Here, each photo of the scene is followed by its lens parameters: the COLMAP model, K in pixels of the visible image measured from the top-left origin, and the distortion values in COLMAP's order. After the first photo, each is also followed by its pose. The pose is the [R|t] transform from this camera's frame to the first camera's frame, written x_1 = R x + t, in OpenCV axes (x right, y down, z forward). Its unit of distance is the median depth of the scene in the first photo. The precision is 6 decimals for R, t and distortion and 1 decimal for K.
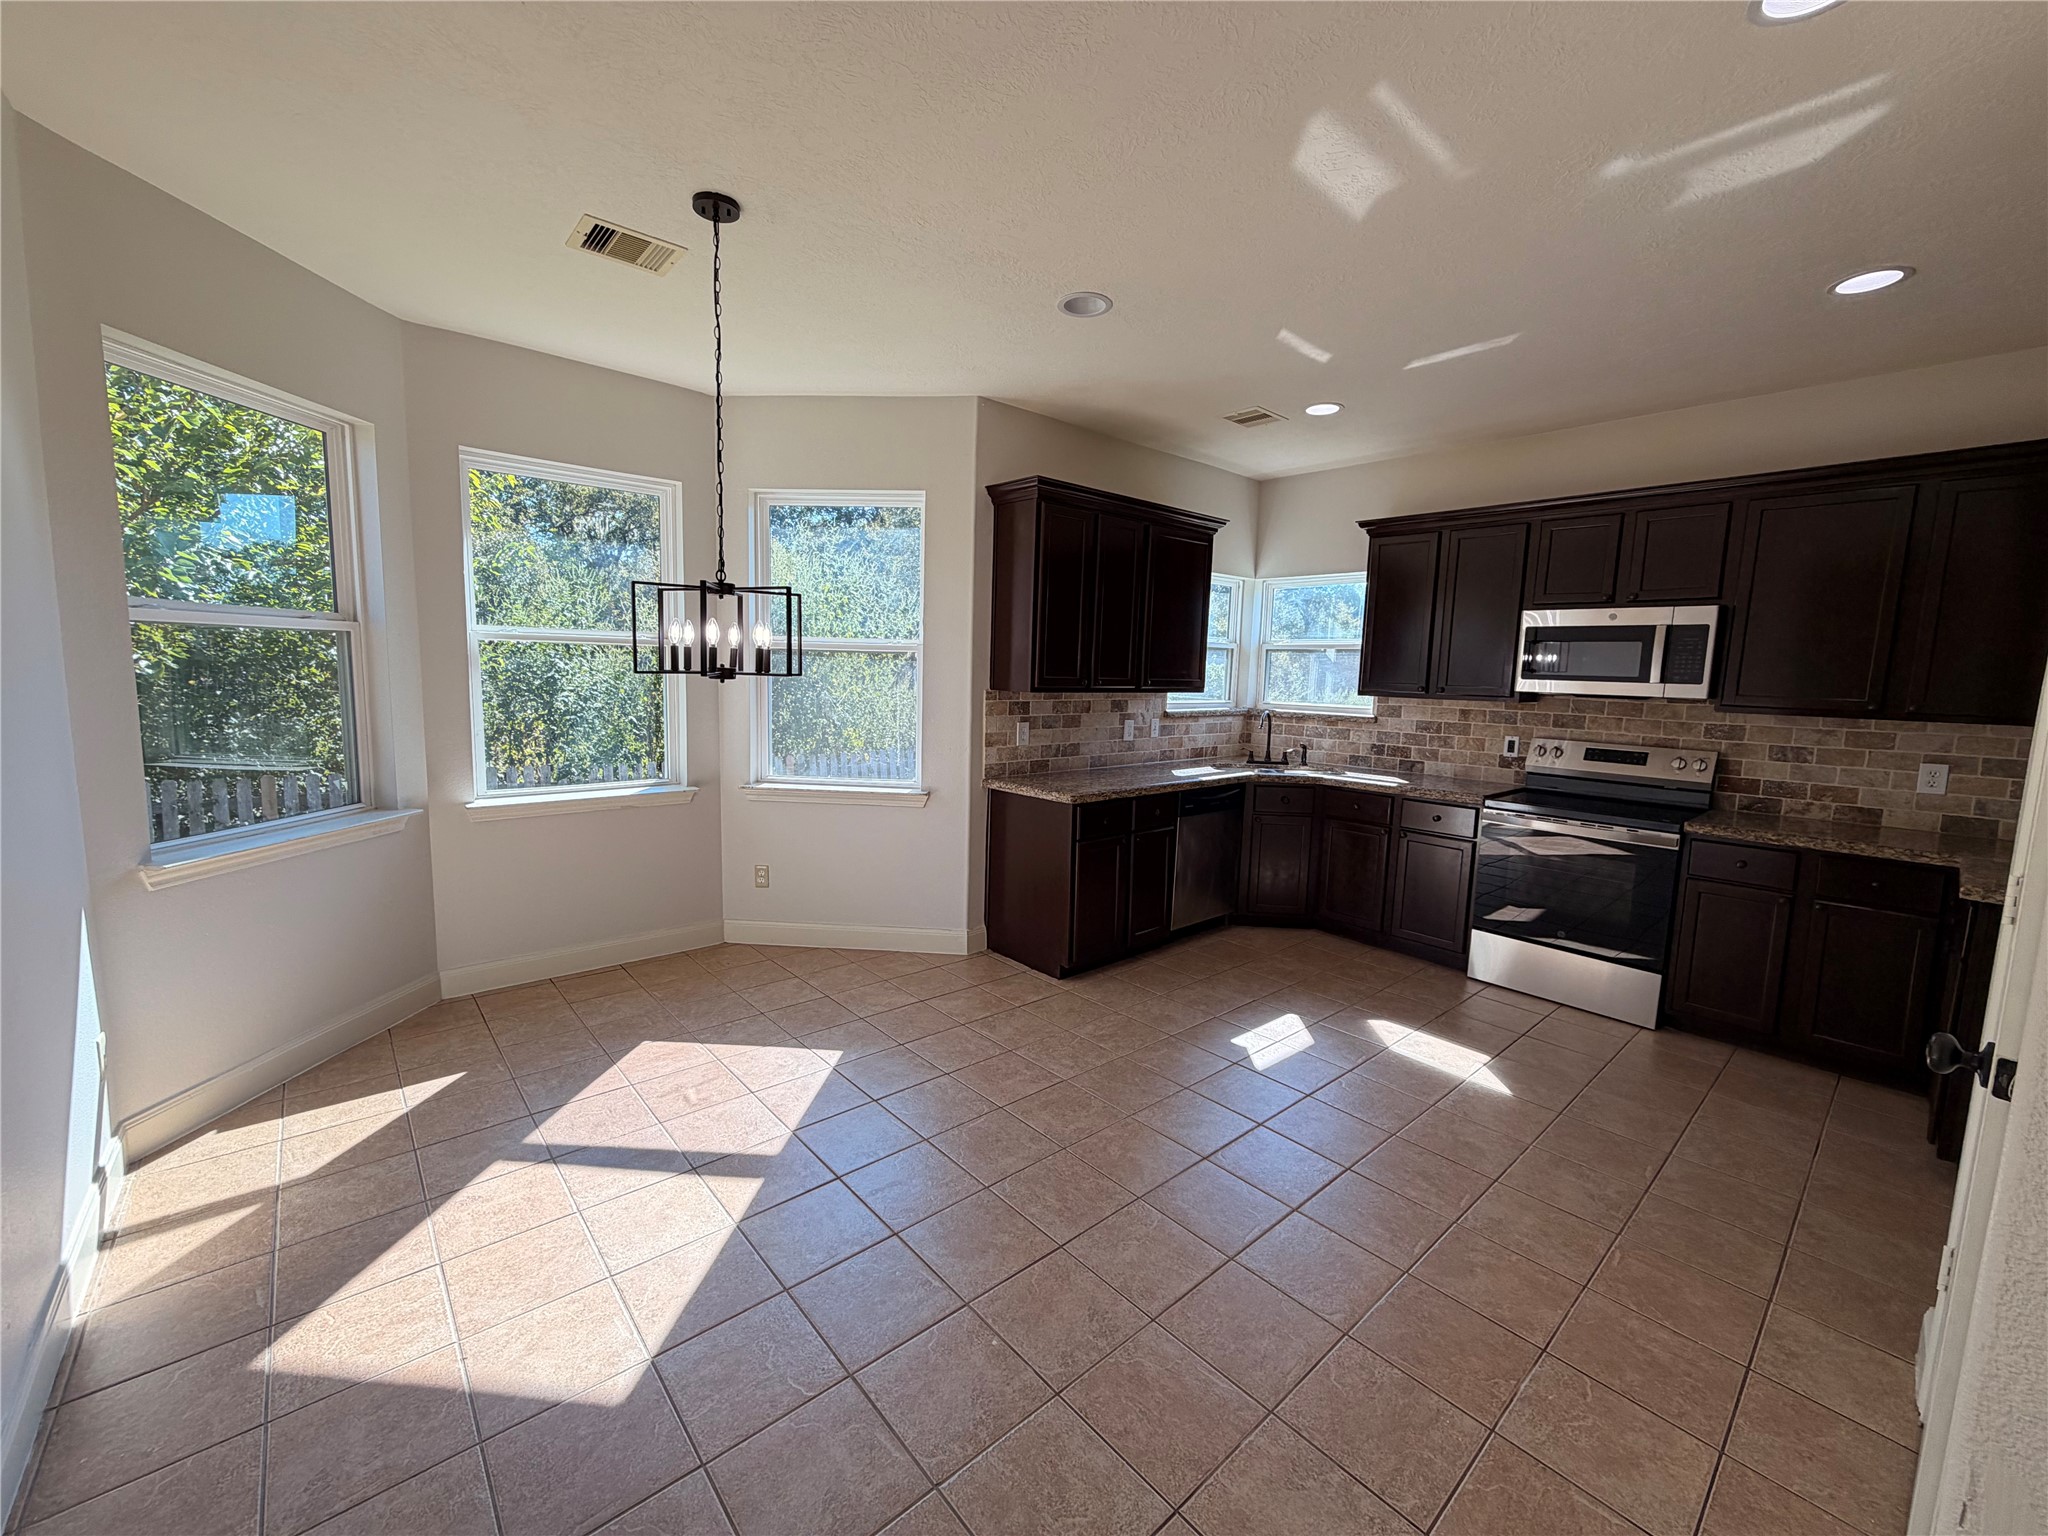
lens RADIAL K [[821.1, 0, 1010.7], [0, 821.1, 768.4], [0, 0, 1]] dist [0.001424, -0.000316]
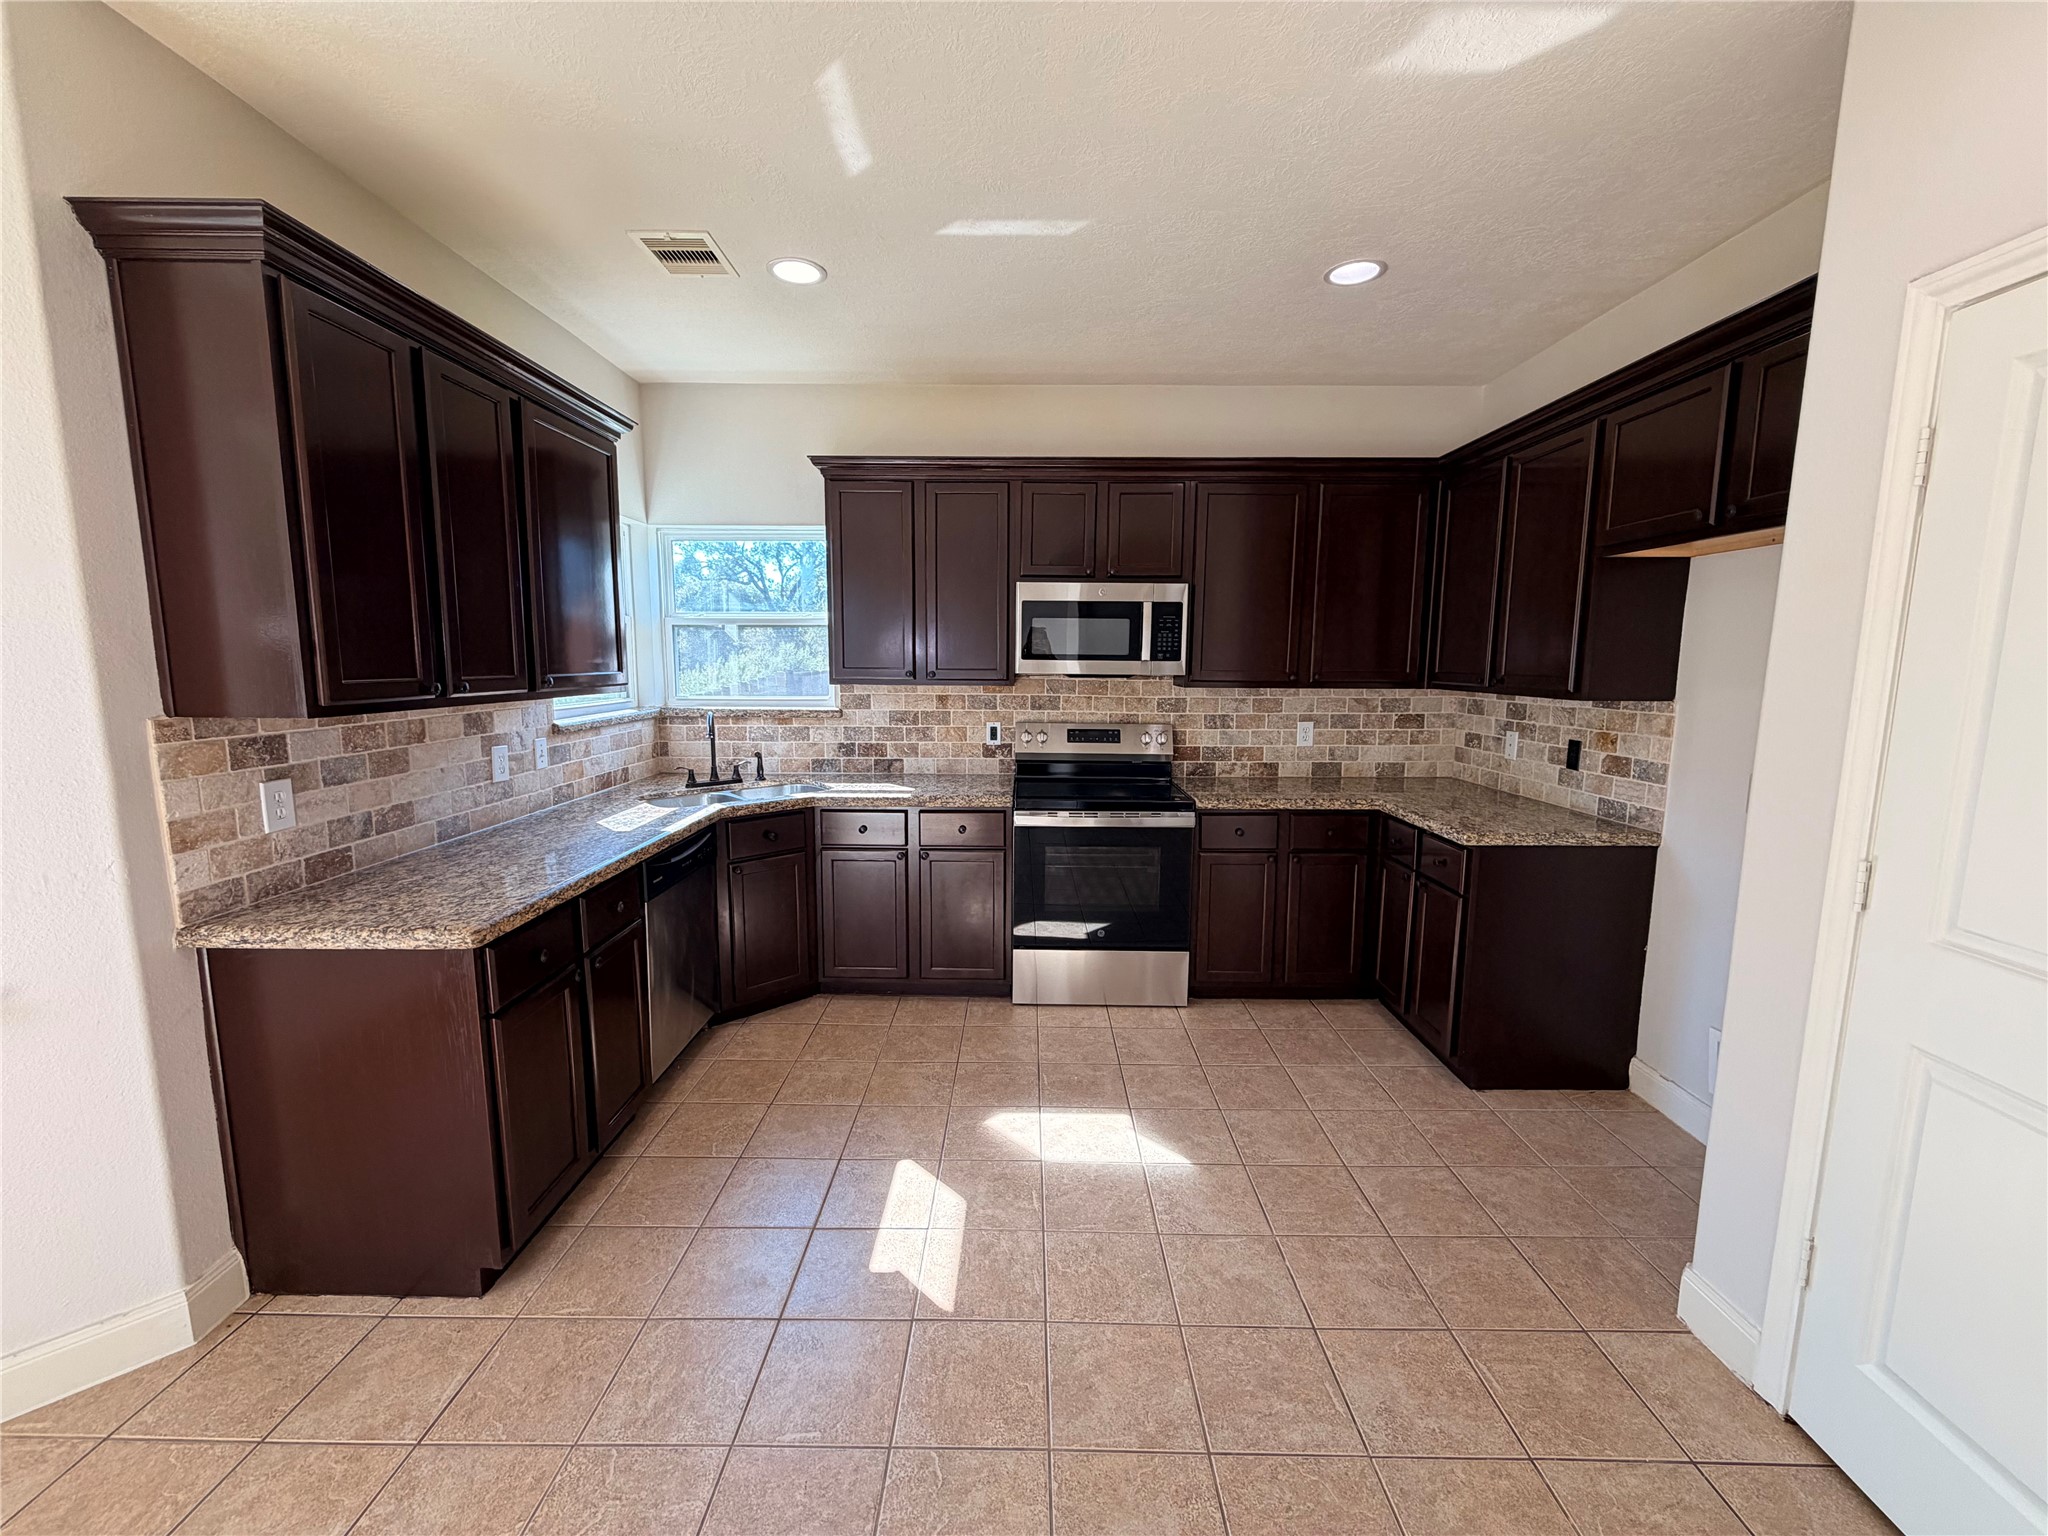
lens RADIAL K [[821.1, 0, 1019.7], [0, 821.1, 764.9], [0, 0, 1]] dist [0.001424, -0.000316]
pose [[0.660255, -0.120998, 0.741231, -0.050502], [0.104036, 0.992157, 0.069288, -0.054752], [-0.743801, 0.031367, 0.667665, 0.392942]]
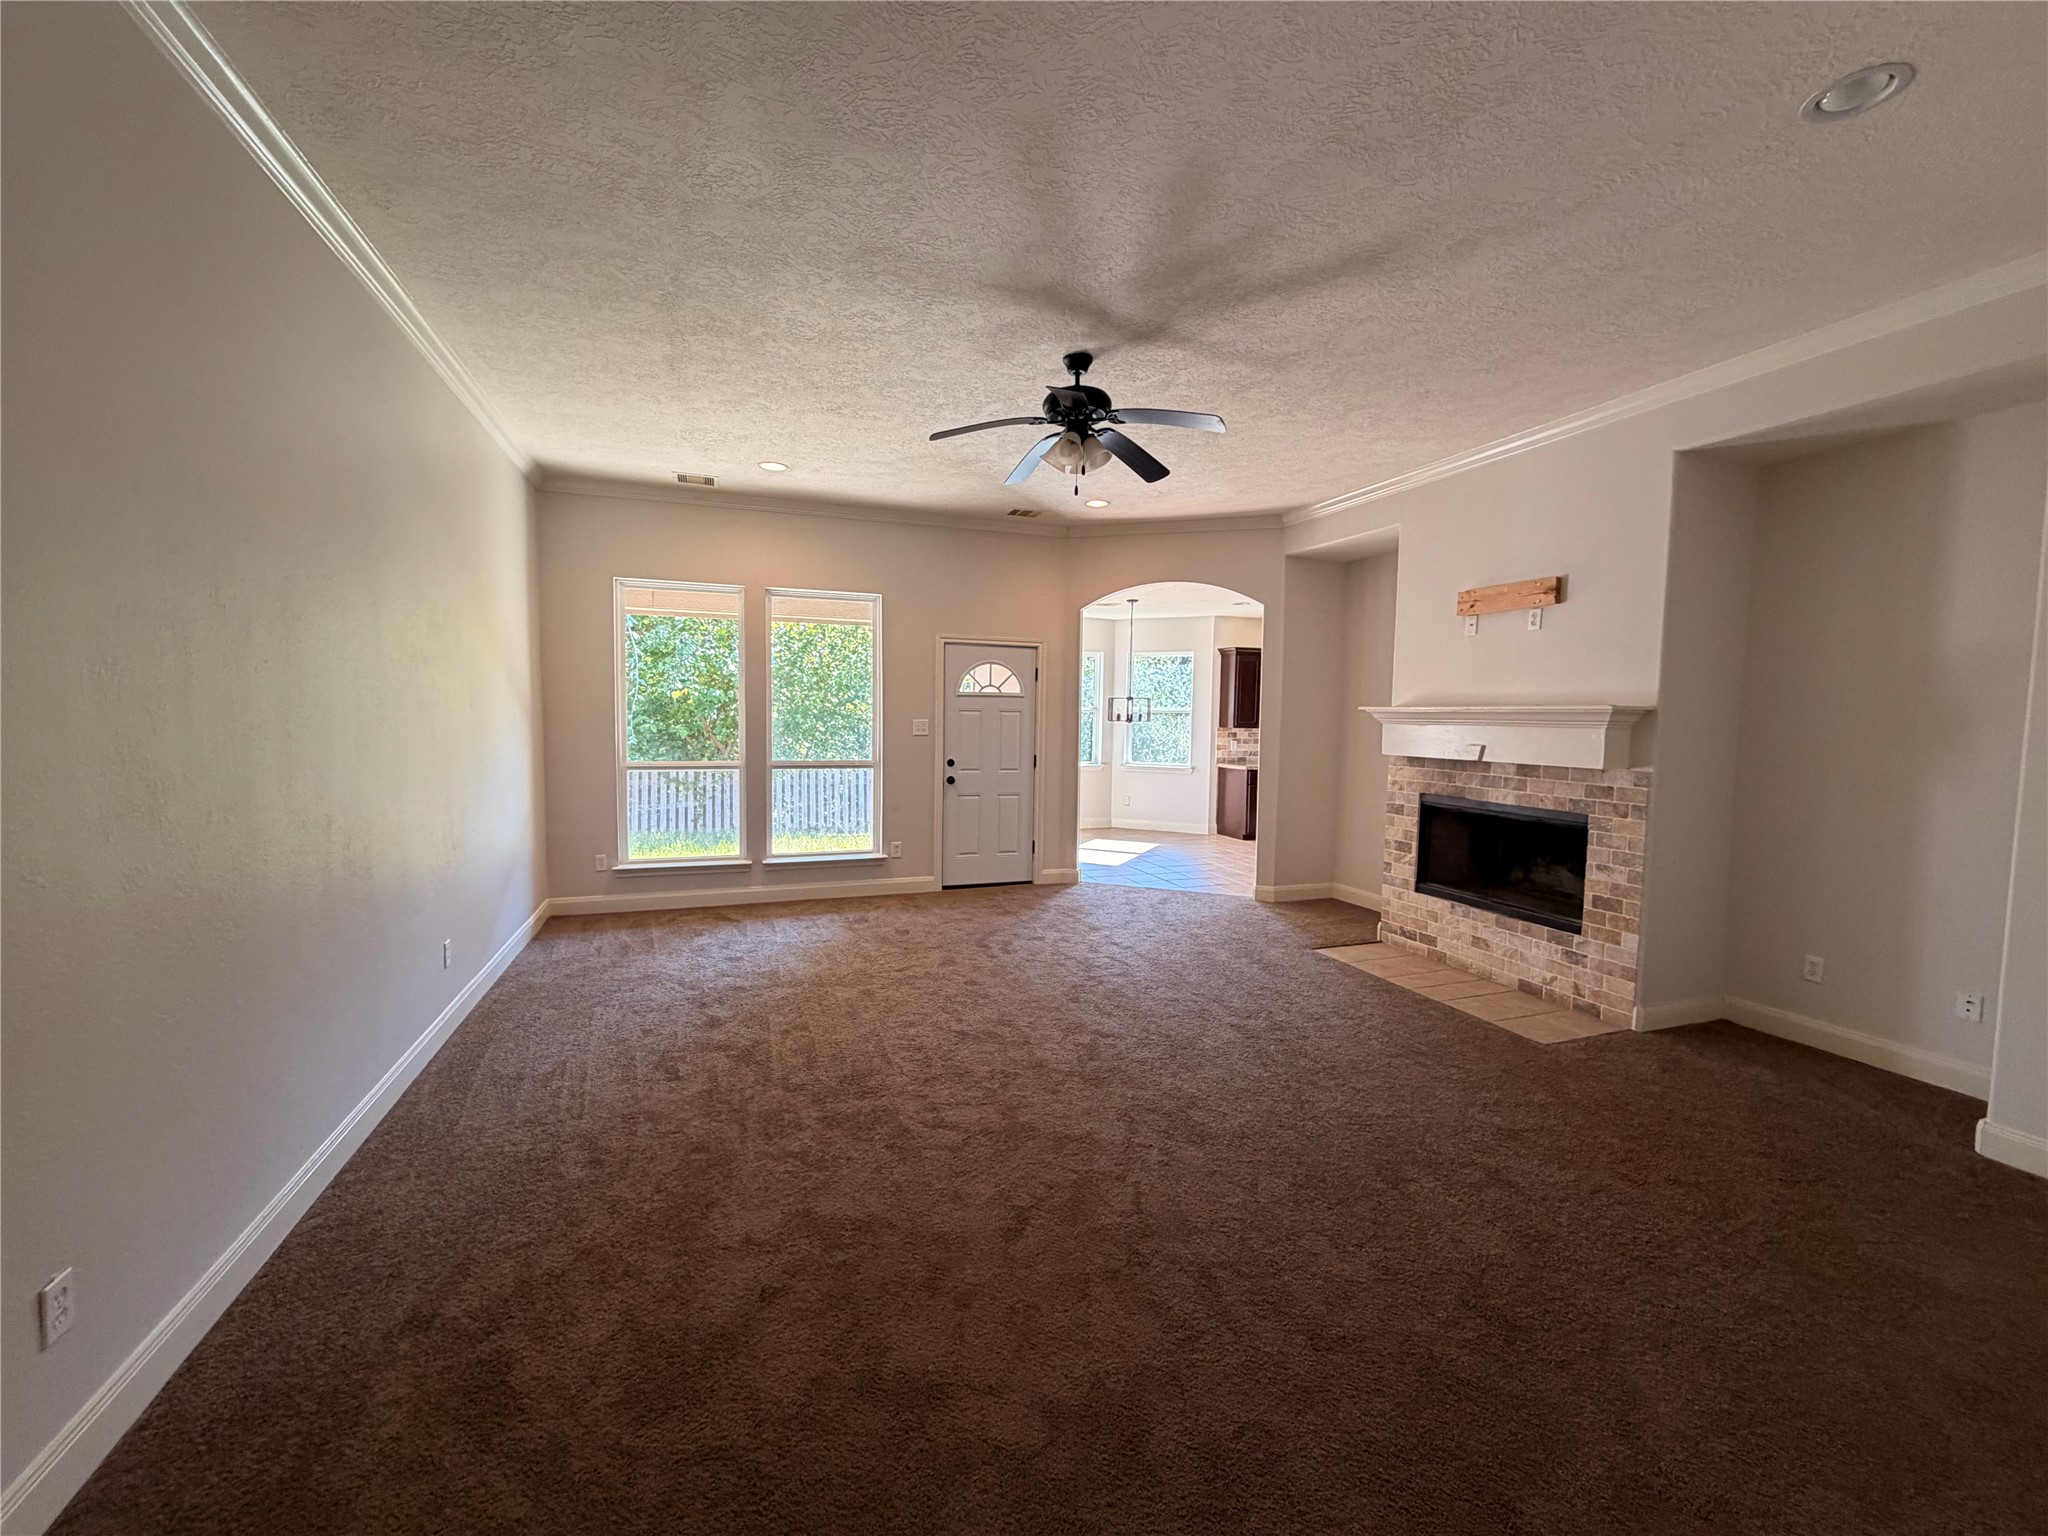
lens RADIAL K [[821.1, 0, 1026.6], [0, 821.1, 759.7], [0, 0, 1]] dist [0.001424, -0.000316]
pose [[0.937765, 0.010566, -0.347110, 0.289616], [-0.037669, 0.996734, -0.071426, 0.201124], [0.345221, 0.080056, 0.935101, -1.514259]]
